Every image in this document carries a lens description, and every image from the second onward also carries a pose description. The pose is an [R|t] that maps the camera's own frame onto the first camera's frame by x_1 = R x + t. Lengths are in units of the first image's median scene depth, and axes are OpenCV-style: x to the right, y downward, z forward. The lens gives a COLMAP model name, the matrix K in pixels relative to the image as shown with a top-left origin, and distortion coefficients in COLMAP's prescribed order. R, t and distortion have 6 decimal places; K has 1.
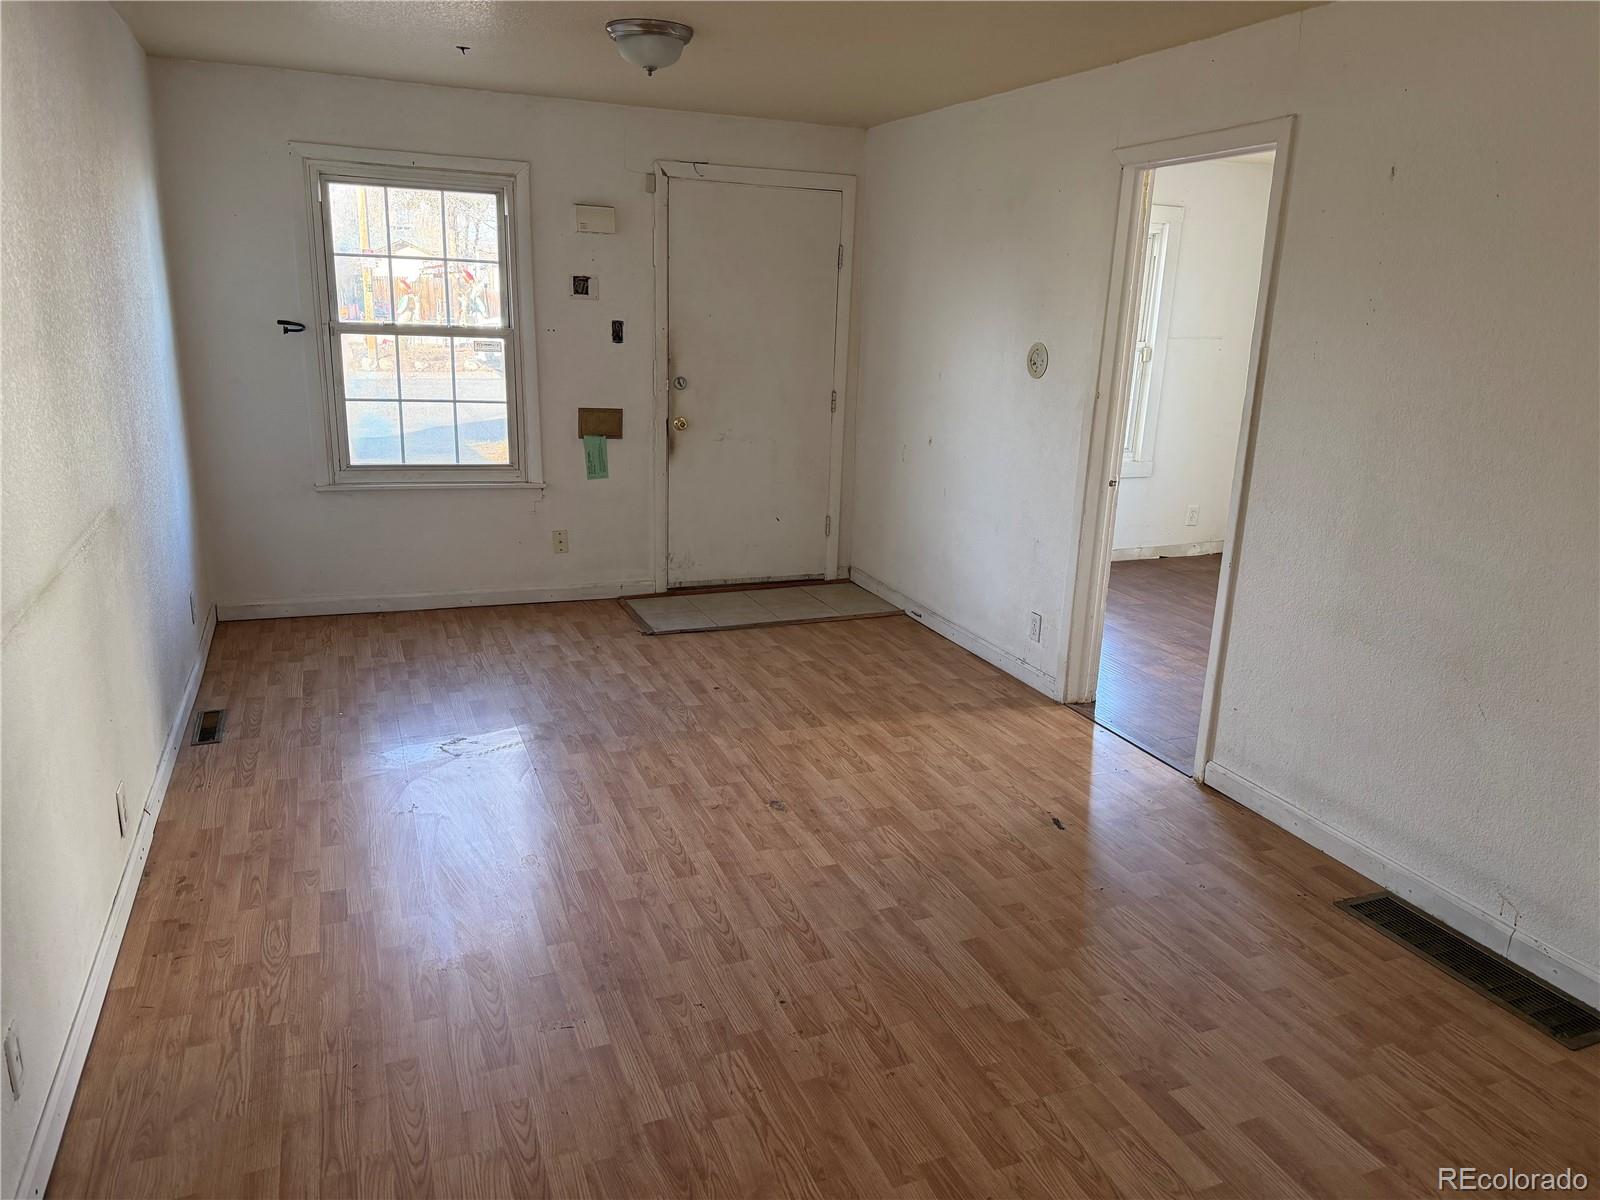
lens RADIAL K [[1089.2, 0, 800.0], [0, 1089.2, 600.0], [0, 0, 1]] dist [-0.004670, -0.006056]
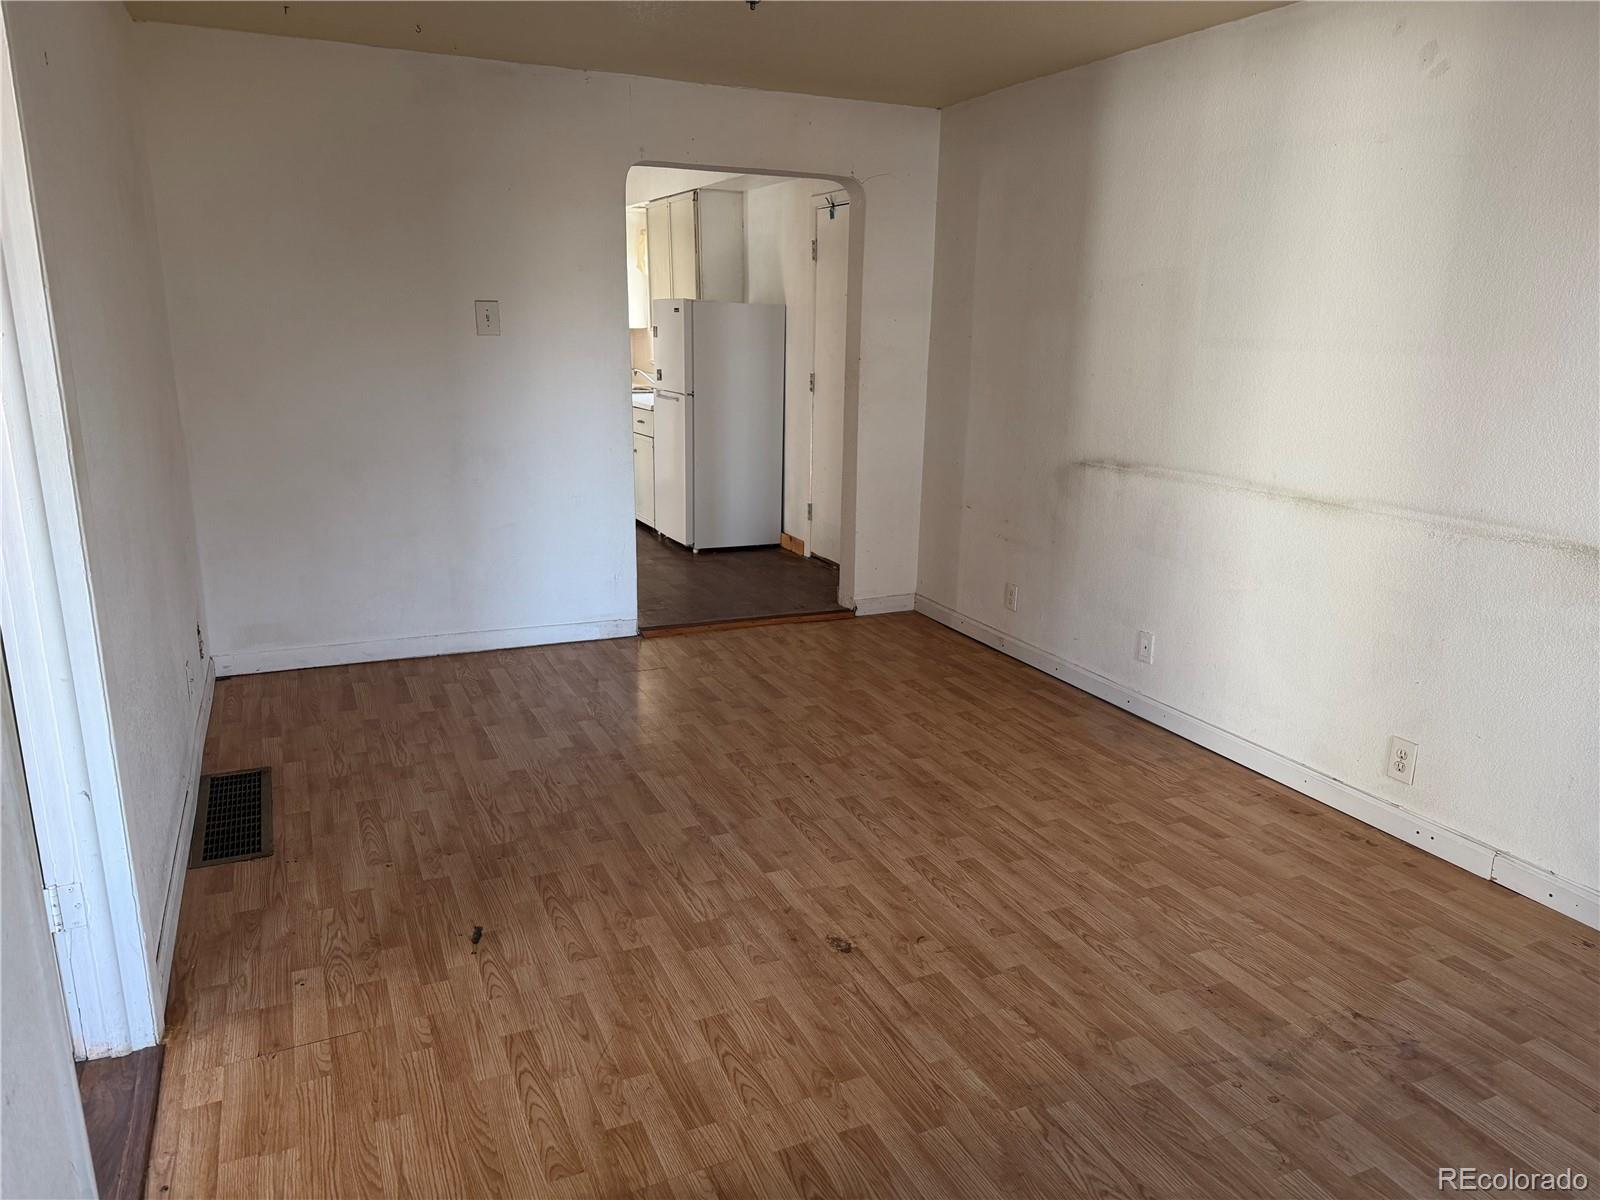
lens RADIAL K [[1089.2, 0, 800.0], [0, 1089.2, 600.0], [0, 0, 1]] dist [-0.004670, -0.006056]
pose [[-0.998139, -0.032024, -0.051895, 0.057791], [-0.053507, 0.868136, 0.493433, -0.413792], [0.029250, 0.495291, -0.868234, 1.630451]]
